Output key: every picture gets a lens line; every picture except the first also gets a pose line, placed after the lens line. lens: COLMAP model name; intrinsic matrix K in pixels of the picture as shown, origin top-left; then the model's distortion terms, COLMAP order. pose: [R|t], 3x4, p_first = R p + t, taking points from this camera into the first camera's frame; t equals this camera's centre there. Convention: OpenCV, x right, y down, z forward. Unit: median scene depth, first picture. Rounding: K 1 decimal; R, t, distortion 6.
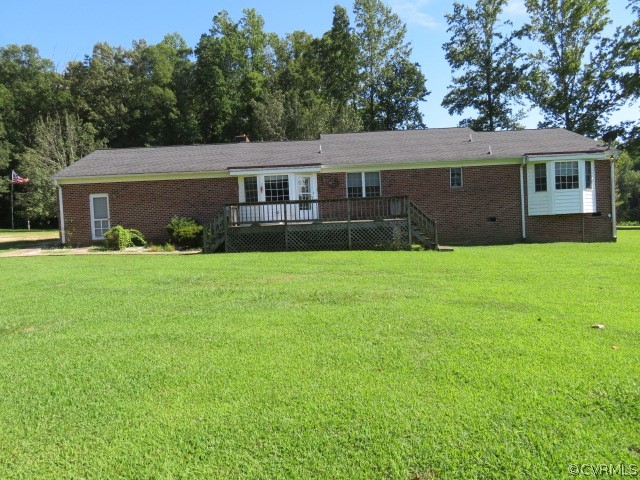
lens RADIAL K [[460.2, 0, 320.0], [0, 460.2, 240.0], [0, 0, 1]] dist [-0.004490, -0.001195]
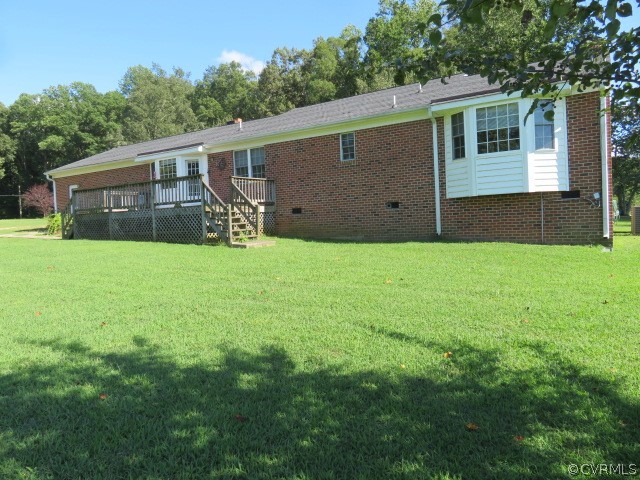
lens RADIAL K [[460.2, 0, 320.0], [0, 460.2, 240.0], [0, 0, 1]] dist [-0.004490, -0.001195]
pose [[0.835926, 0.034712, -0.547743, 0.661445], [-0.022411, 0.999324, 0.029129, -0.010423], [0.548384, -0.012074, 0.836139, 0.375424]]
